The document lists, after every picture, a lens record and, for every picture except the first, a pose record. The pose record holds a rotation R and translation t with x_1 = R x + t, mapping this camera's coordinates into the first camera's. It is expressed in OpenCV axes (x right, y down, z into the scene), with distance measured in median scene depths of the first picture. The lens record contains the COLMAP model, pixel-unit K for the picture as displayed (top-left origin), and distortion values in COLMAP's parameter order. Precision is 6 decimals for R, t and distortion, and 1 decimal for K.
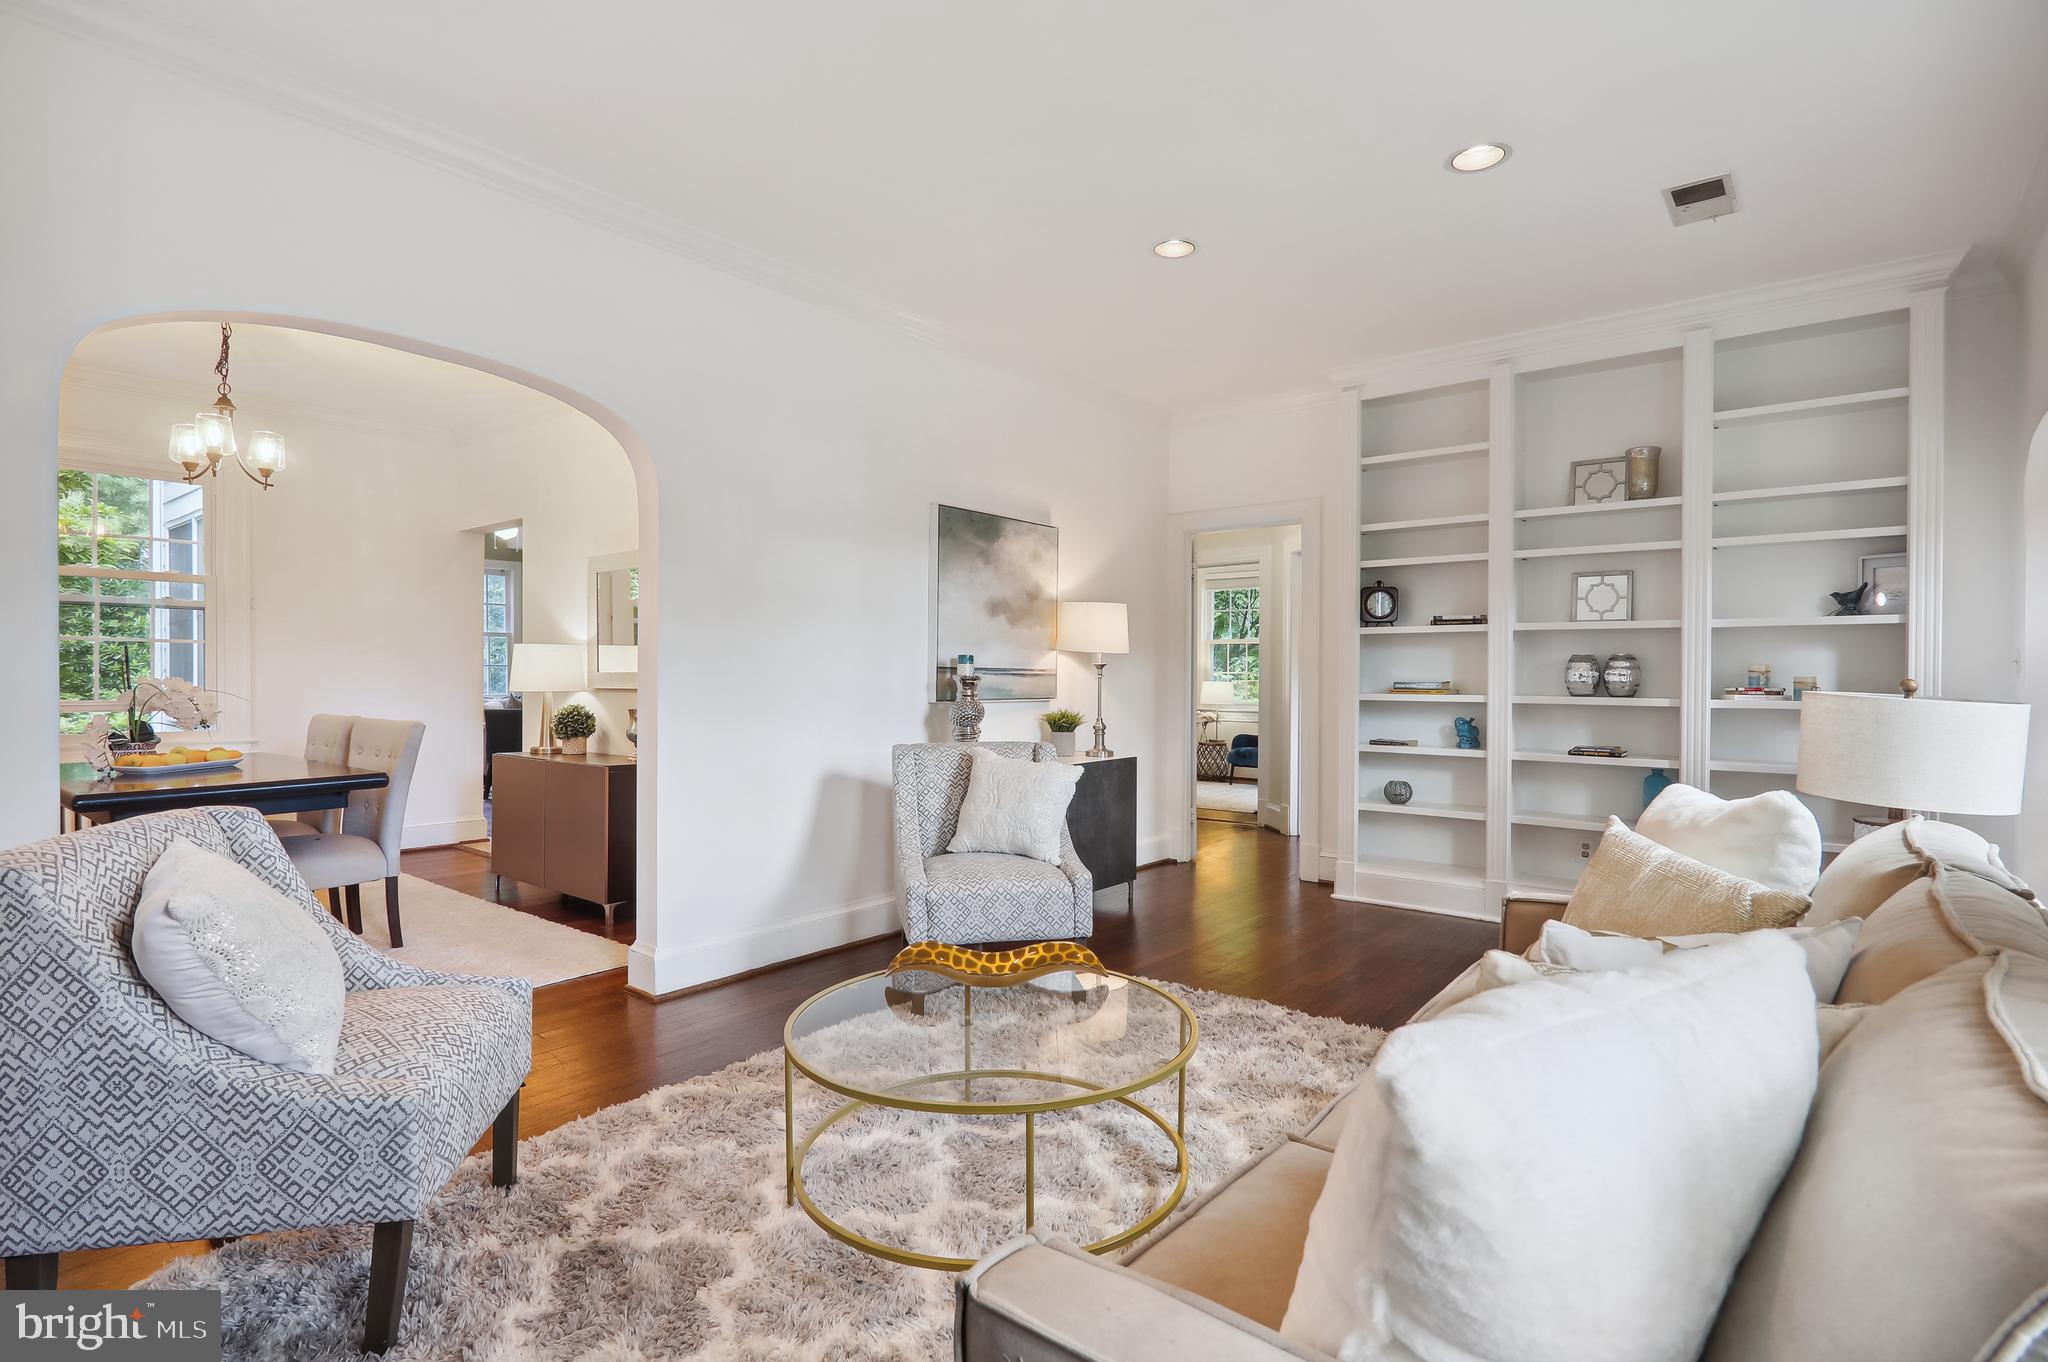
lens RADIAL K [[997.2, 0, 1025.2], [0, 997.2, 676.8], [0, 0, 1]] dist [-0.007452, -0.001148]
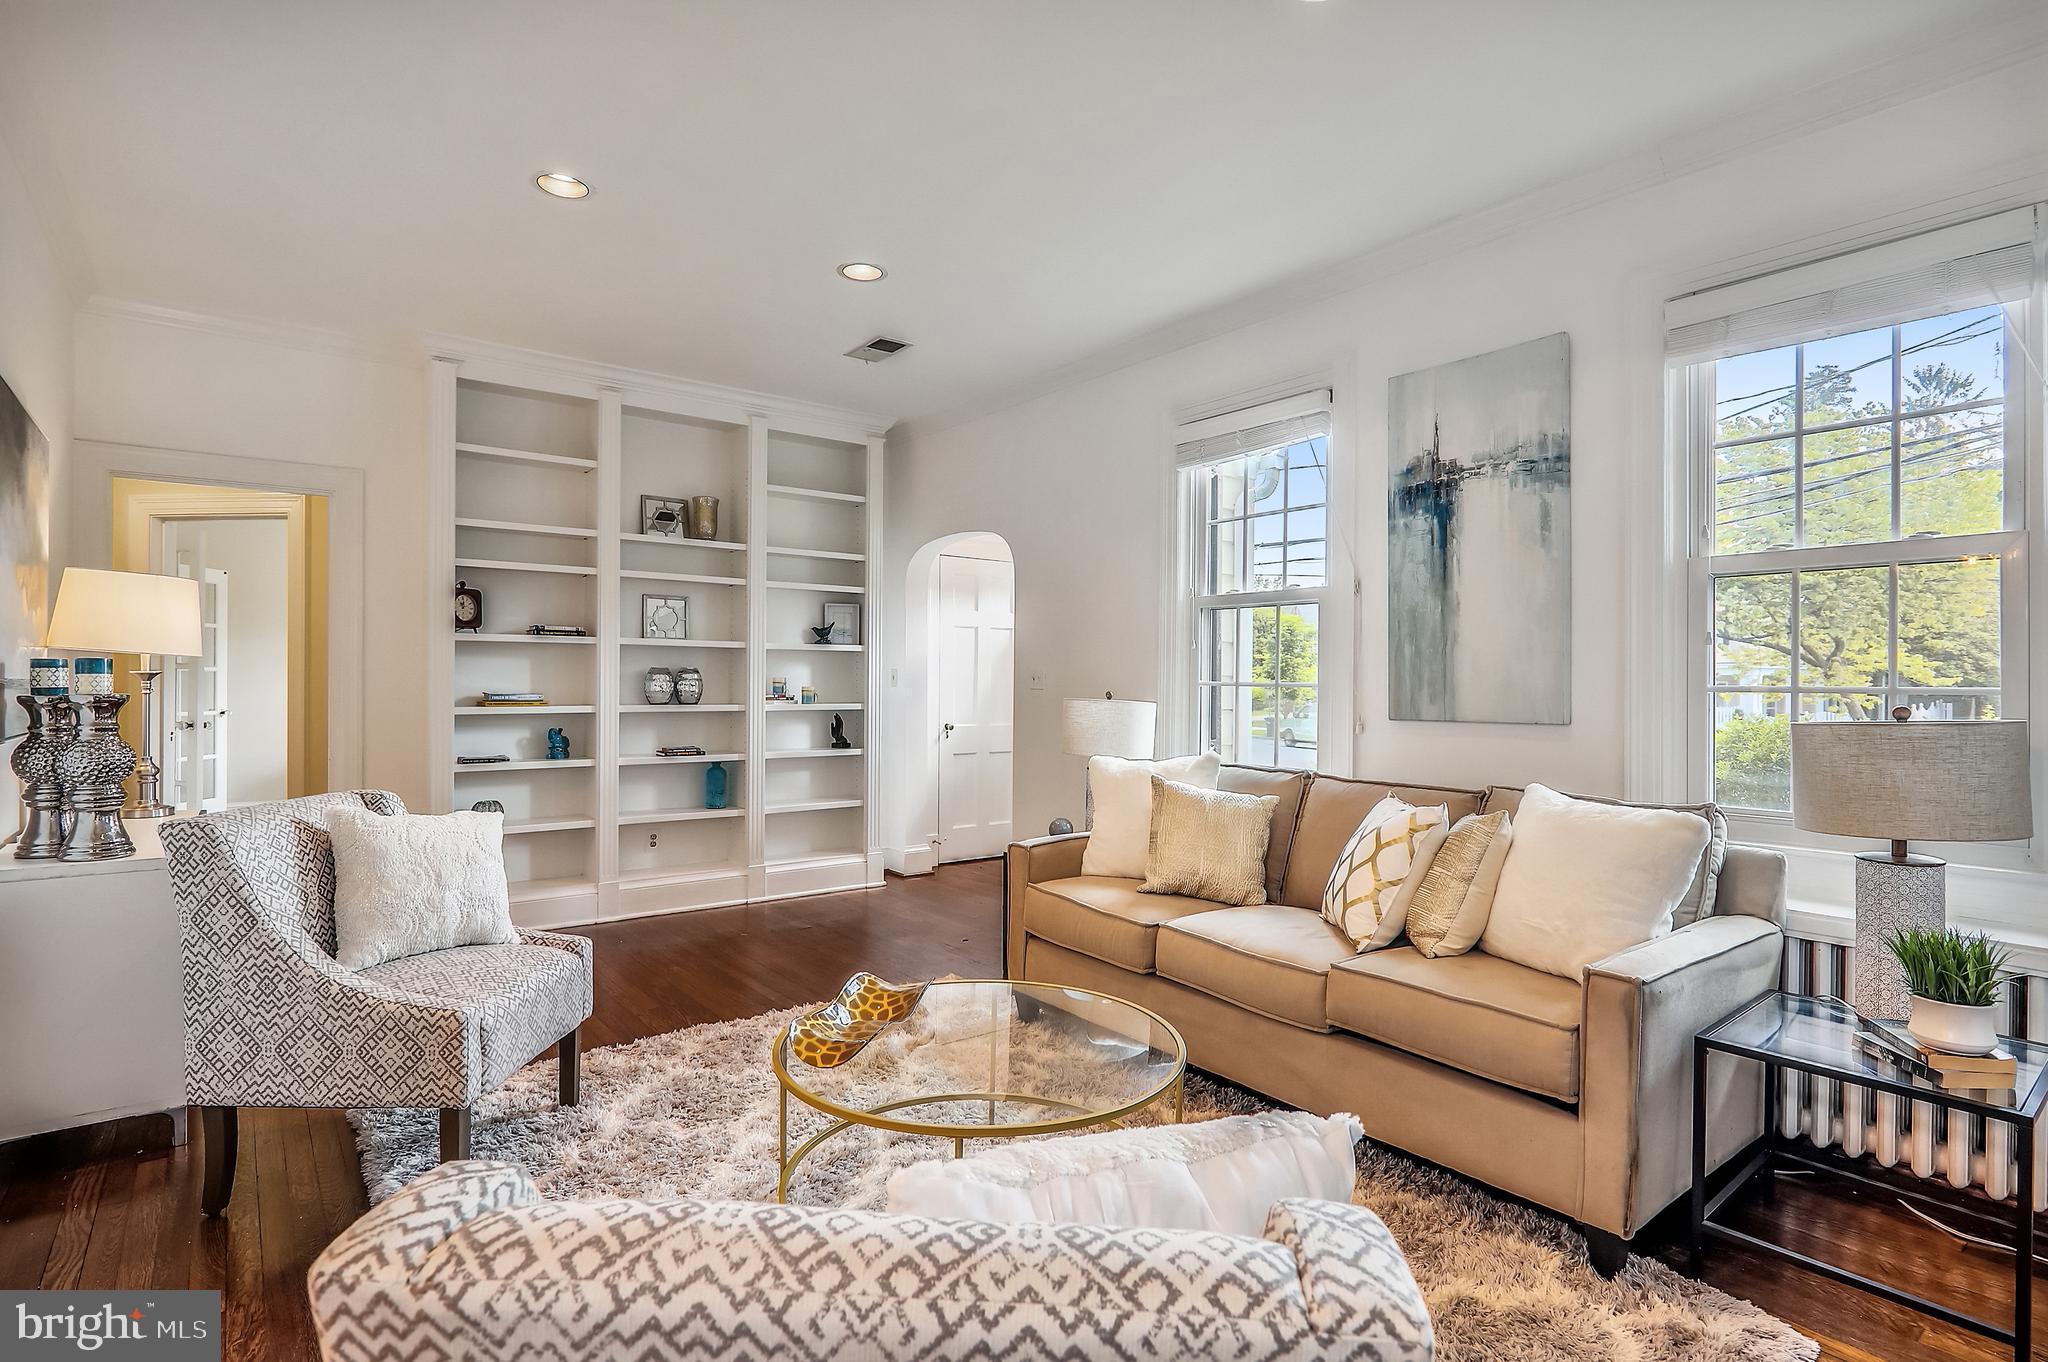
lens RADIAL K [[997.2, 0, 1025.1], [0, 997.2, 683.2], [0, 0, 1]] dist [-0.007452, -0.001148]
pose [[0.231557, -0.003655, 0.972815, -0.447996], [-0.001567, 0.999990, 0.004130, -0.009966], [-0.972820, -0.002480, 0.231549, 0.327584]]
